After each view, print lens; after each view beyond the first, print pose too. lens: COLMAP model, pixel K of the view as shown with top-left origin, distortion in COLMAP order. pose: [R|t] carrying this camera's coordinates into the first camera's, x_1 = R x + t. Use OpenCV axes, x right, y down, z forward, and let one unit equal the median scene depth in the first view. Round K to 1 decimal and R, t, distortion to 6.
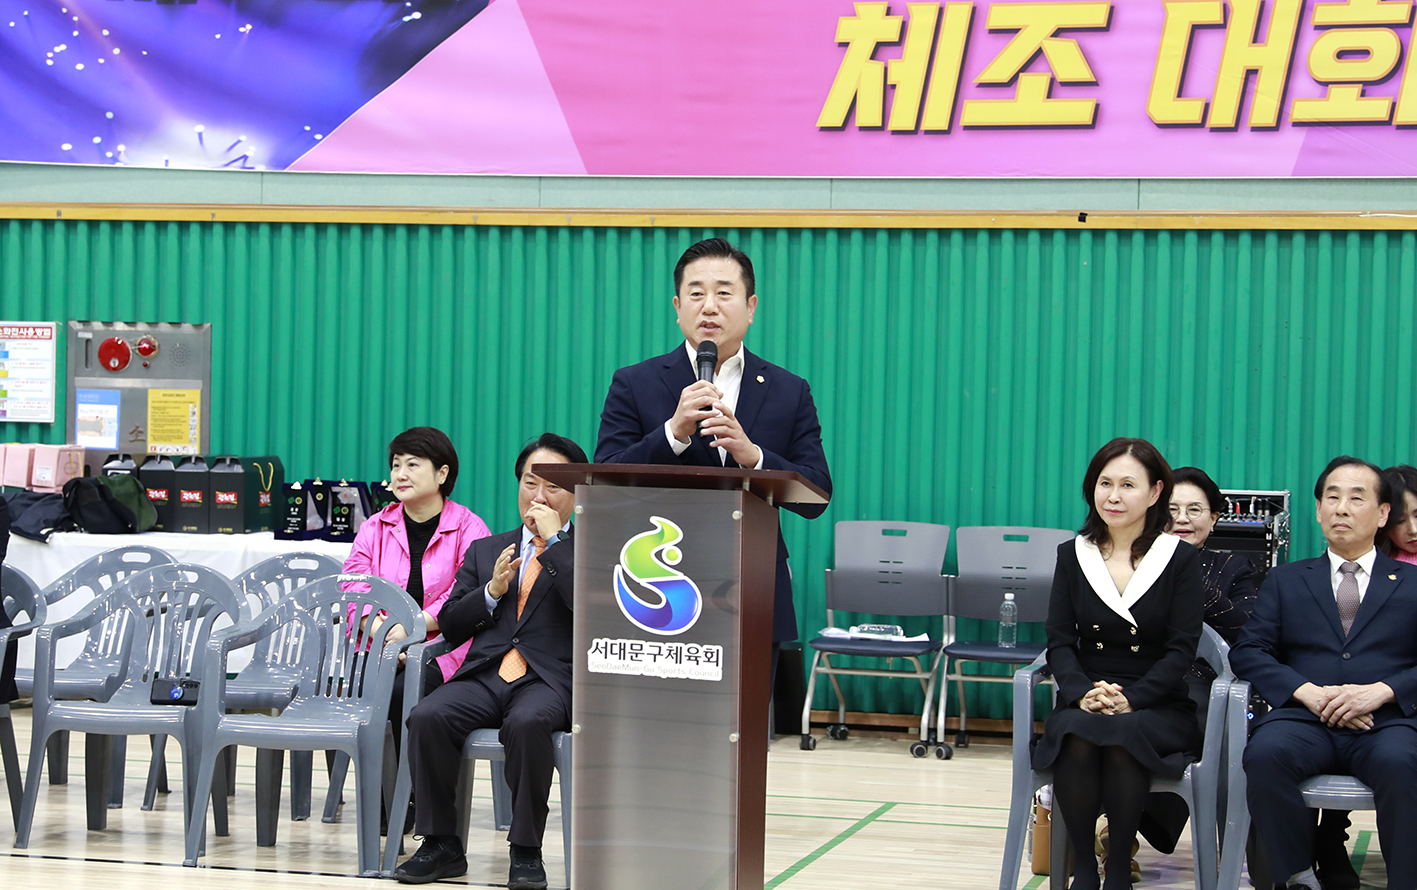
lens RADIAL K [[3304.5, 0, 711.4], [0, 3304.5, 448.7], [0, 0, 1]] dist [0.119311, 0.000000]
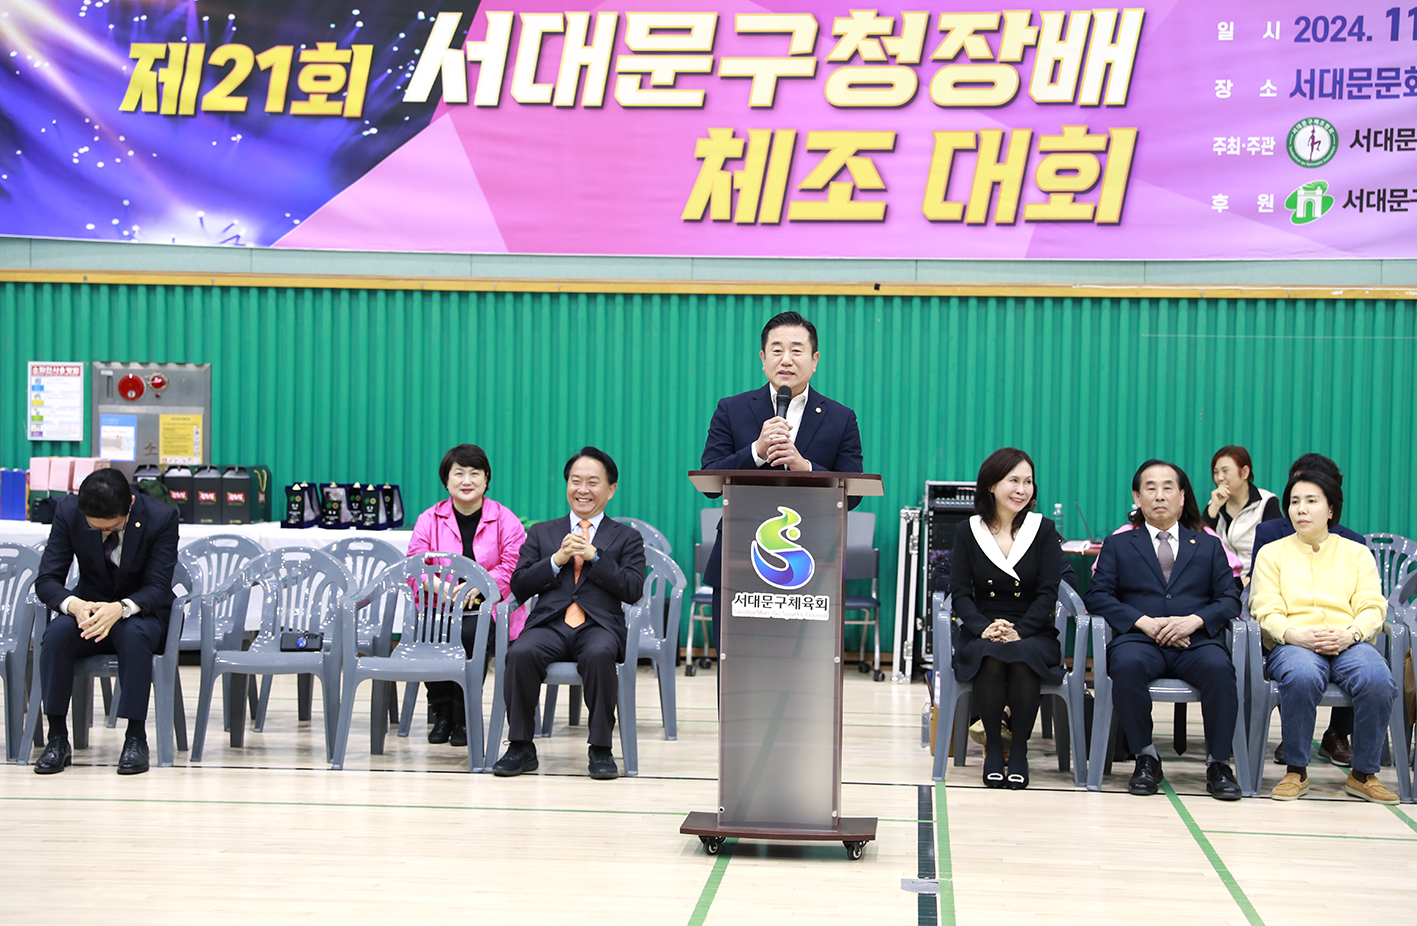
lens RADIAL K [[2722.3, 0, 704.3], [0, 2722.3, 456.3], [0, 0, 1]] dist [0.220335, 0.000000]
pose [[0.979004, -0.009448, 0.203624, -0.193639], [0.008730, 0.999952, 0.004426, -0.004789], [-0.203656, -0.002556, 0.979039, -0.102838]]
